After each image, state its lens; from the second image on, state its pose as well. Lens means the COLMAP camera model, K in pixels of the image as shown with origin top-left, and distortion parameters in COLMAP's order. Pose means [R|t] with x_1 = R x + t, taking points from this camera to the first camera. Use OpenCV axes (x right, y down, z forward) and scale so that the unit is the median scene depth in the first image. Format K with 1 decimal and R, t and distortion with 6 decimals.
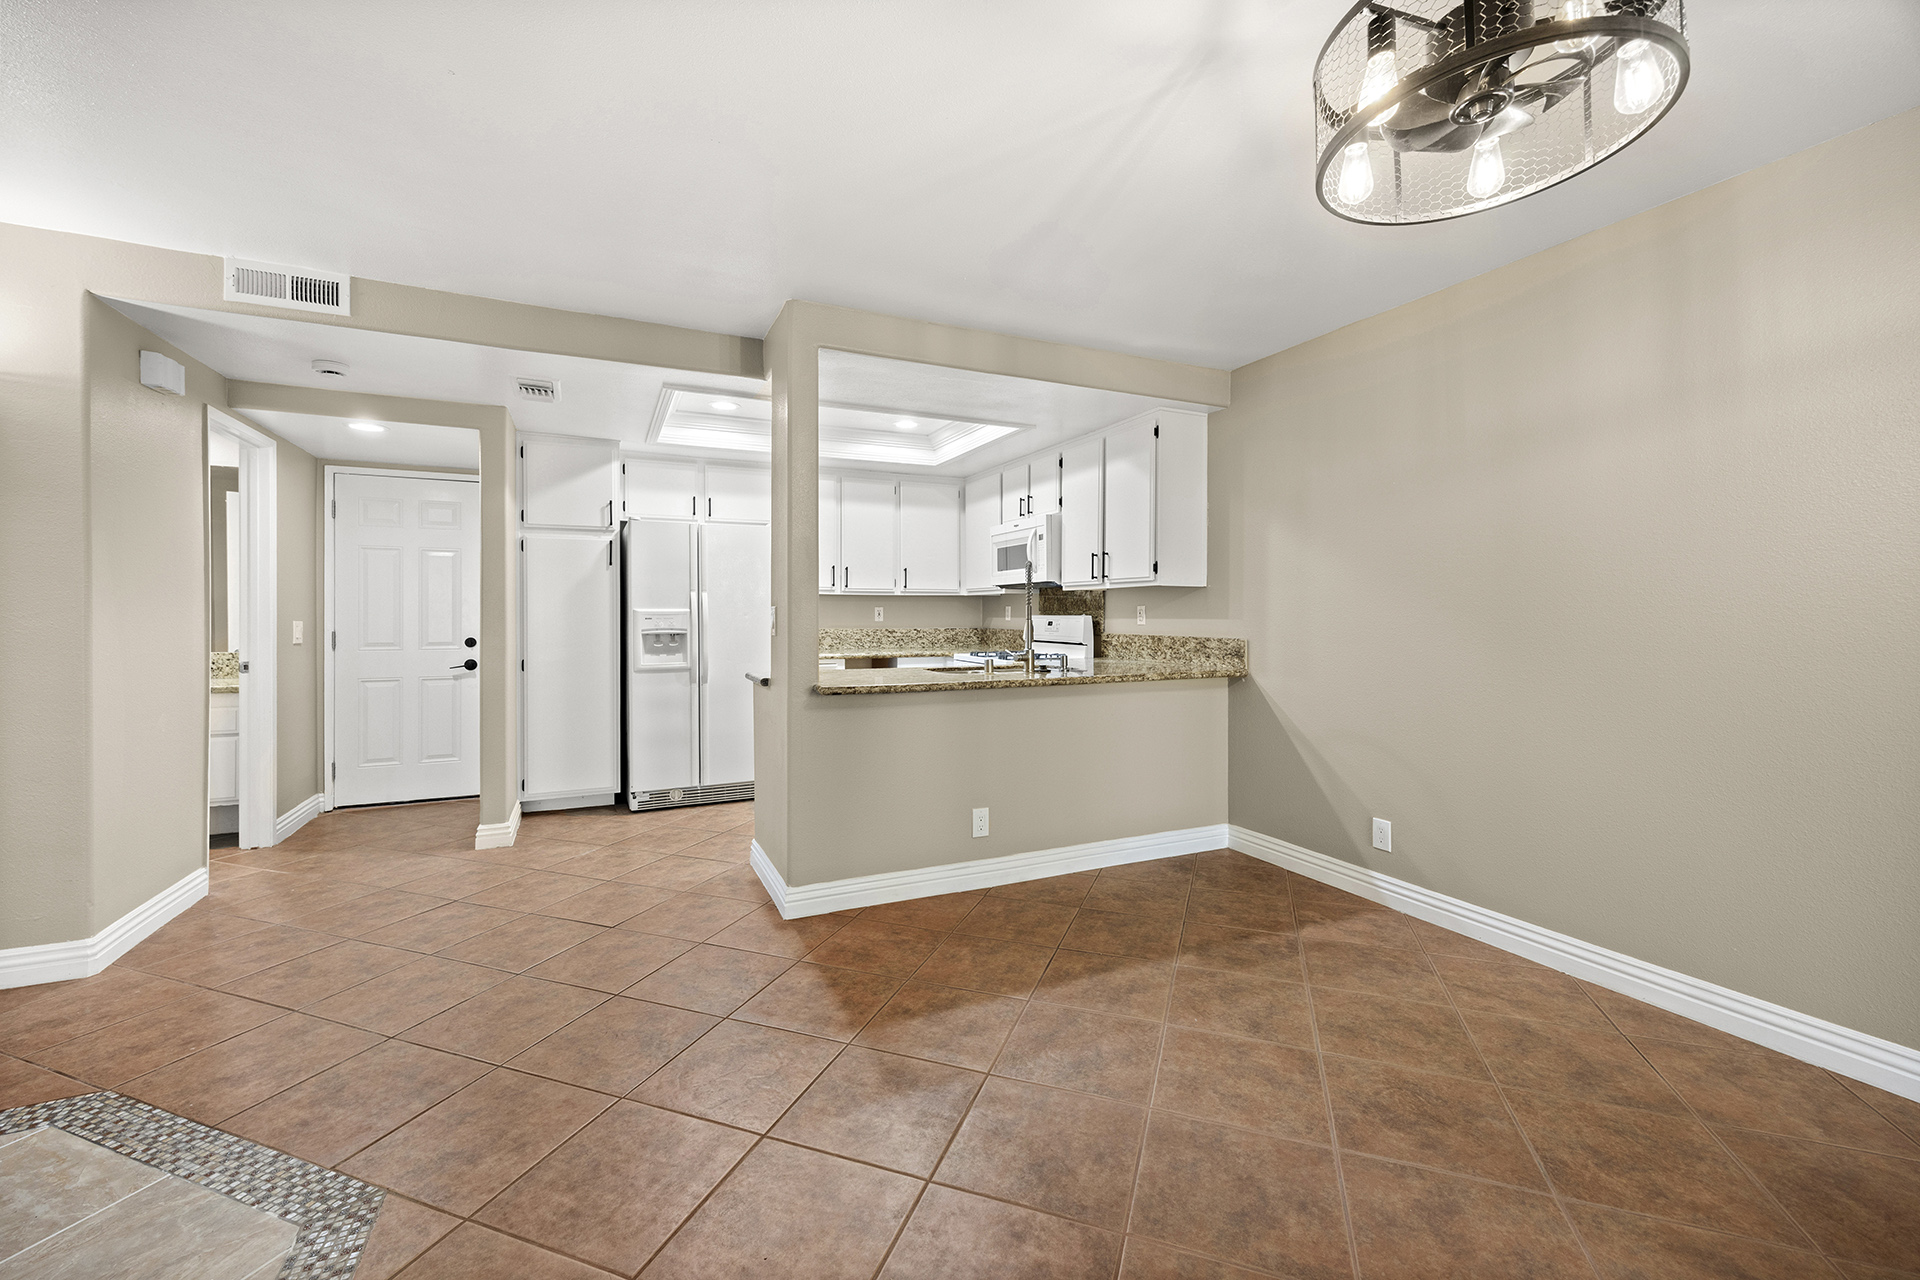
lens RADIAL K [[775.0, 0, 962.1], [0, 775.0, 615.1], [0, 0, 1]] dist [0.002339, 0.000158]
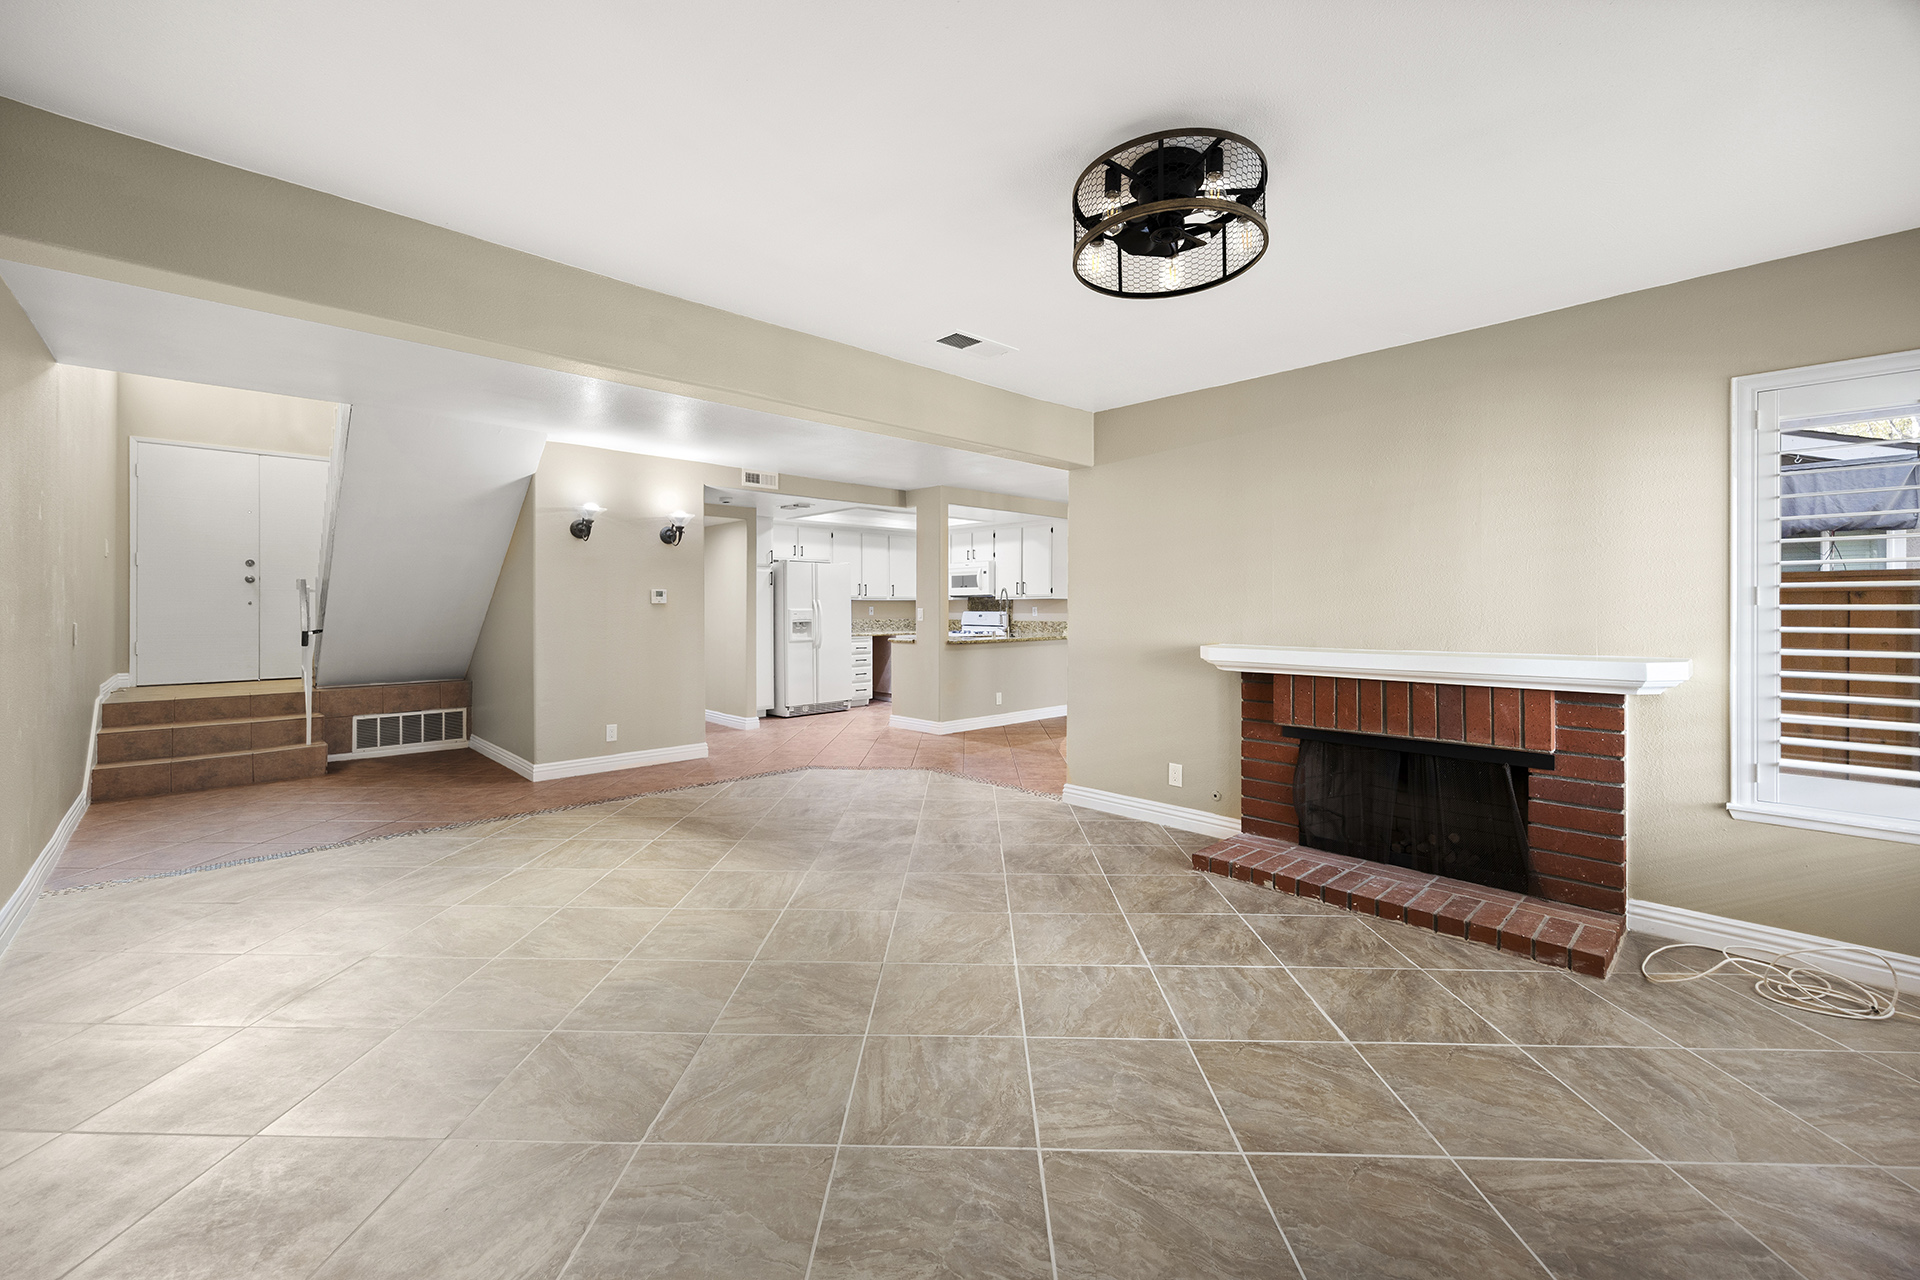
lens RADIAL K [[775.0, 0, 962.1], [0, 775.0, 615.1], [0, 0, 1]] dist [0.002339, 0.000158]
pose [[0.947785, -0.003595, 0.318889, -0.605570], [0.000629, 0.999956, 0.009402, -0.010153], [-0.318909, -0.008711, 0.947745, -0.889669]]
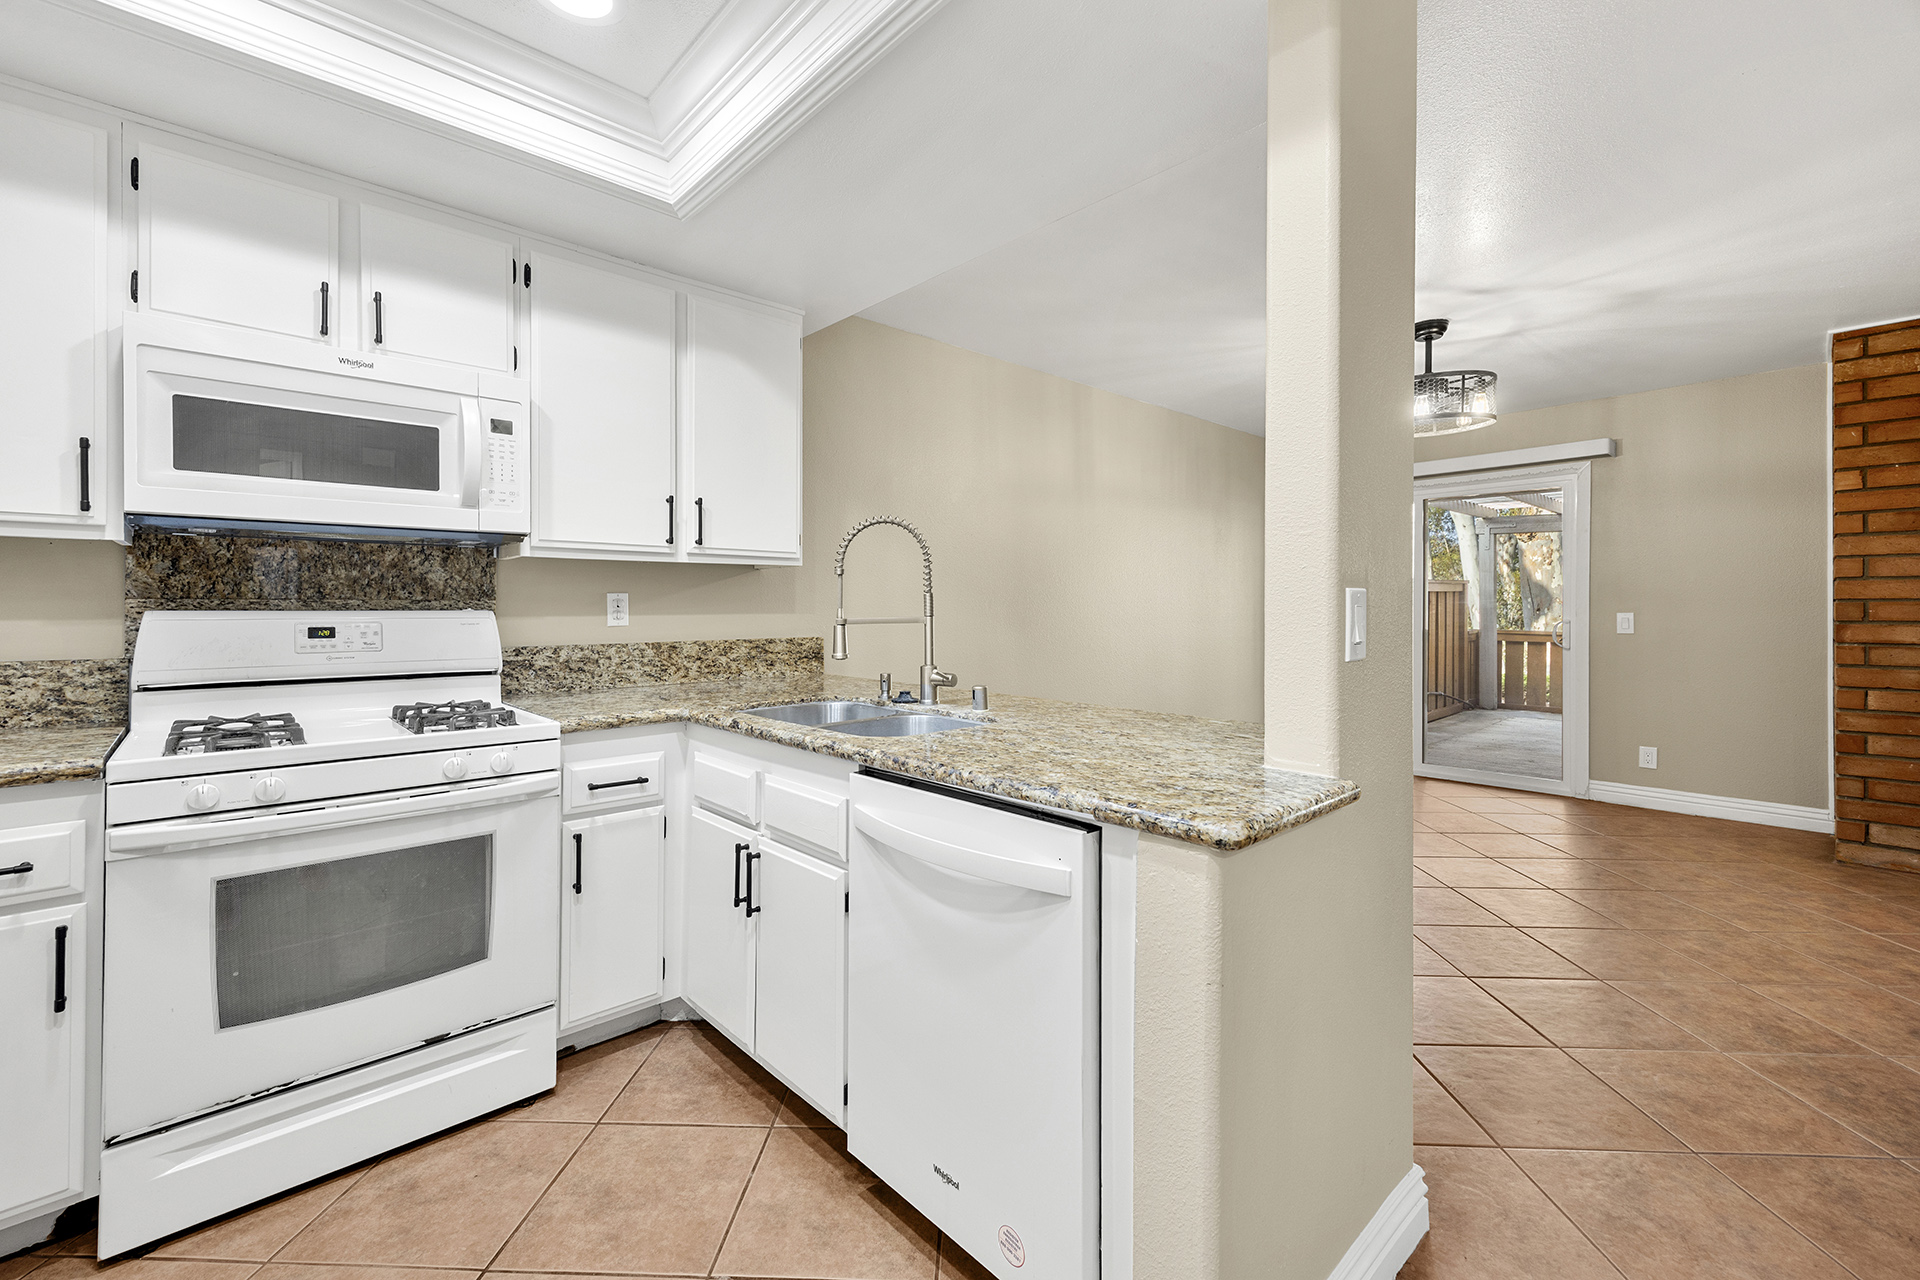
lens RADIAL K [[775.0, 0, 962.1], [0, 775.0, 615.1], [0, 0, 1]] dist [0.002339, 0.000158]
pose [[-0.299083, -0.010095, 0.954174, -0.393563], [0.001699, 0.999937, 0.011112, -0.001618], [-0.954226, 0.004944, -0.299047, 0.917105]]
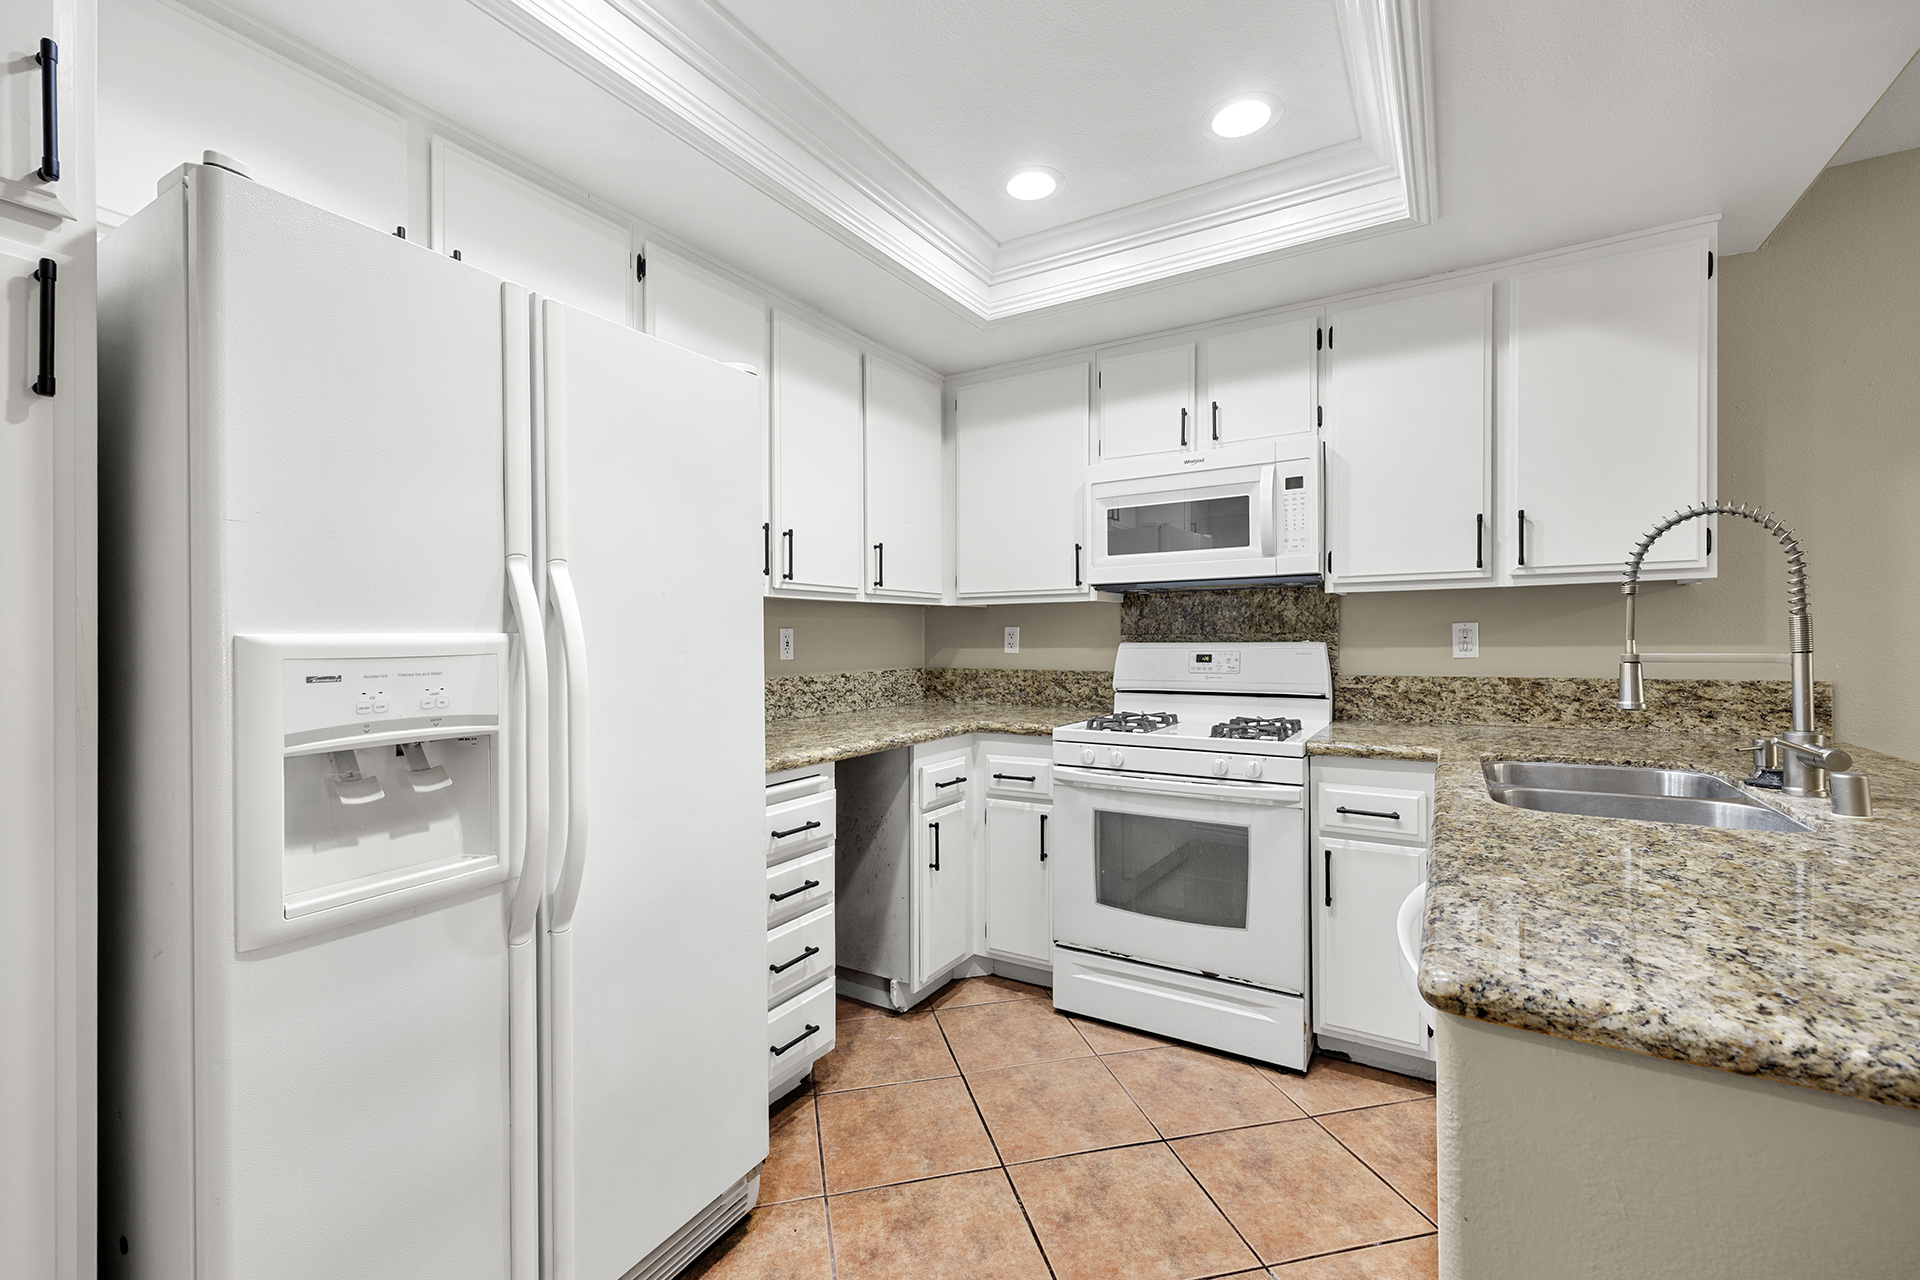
lens RADIAL K [[816.4, 0, 960.0], [0, 816.4, 640.0], [0, 0, 1]] dist [0.008972, 0.000173]
pose [[0.836419, -0.008890, 0.548018, -0.370993], [0.010440, 0.999945, 0.000288, -0.003773], [-0.547991, 0.005481, 0.836466, 0.707797]]
